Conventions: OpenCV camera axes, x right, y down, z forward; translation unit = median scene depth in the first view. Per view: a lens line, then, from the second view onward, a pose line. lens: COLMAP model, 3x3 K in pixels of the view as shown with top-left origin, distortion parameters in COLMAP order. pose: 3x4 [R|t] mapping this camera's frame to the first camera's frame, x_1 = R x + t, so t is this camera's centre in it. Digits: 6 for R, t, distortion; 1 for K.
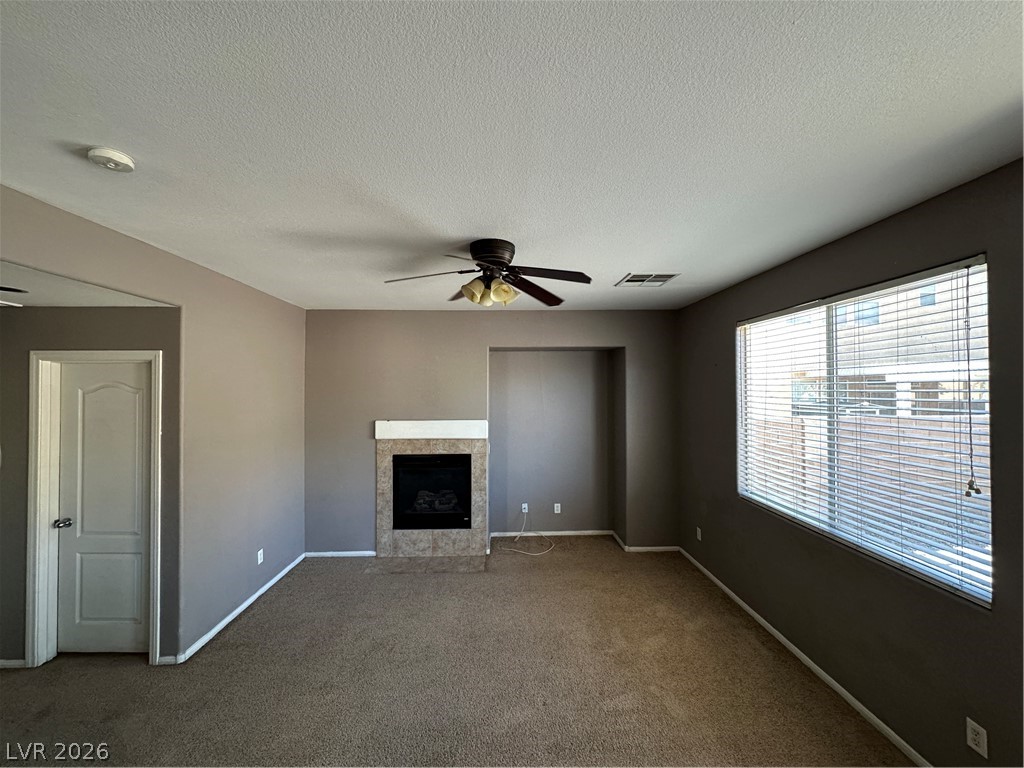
lens RADIAL K [[410.1, 0, 515.4], [0, 410.1, 384.7], [0, 0, 1]] dist [0.002570, -0.000381]
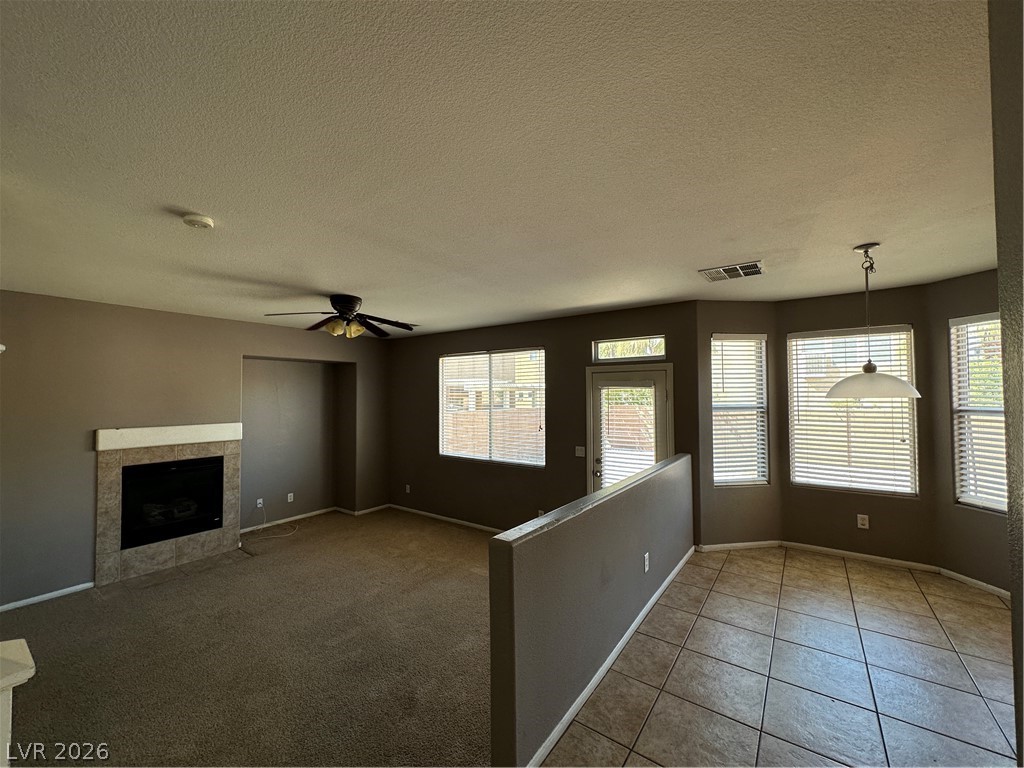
lens RADIAL K [[410.1, 0, 513.3], [0, 410.1, 385.2], [0, 0, 1]] dist [0.002570, -0.000381]
pose [[0.608932, 0.019921, 0.792972, -0.495335], [-0.007008, 0.999781, -0.019735, 0.004795], [-0.793191, 0.006460, 0.608938, -0.227723]]
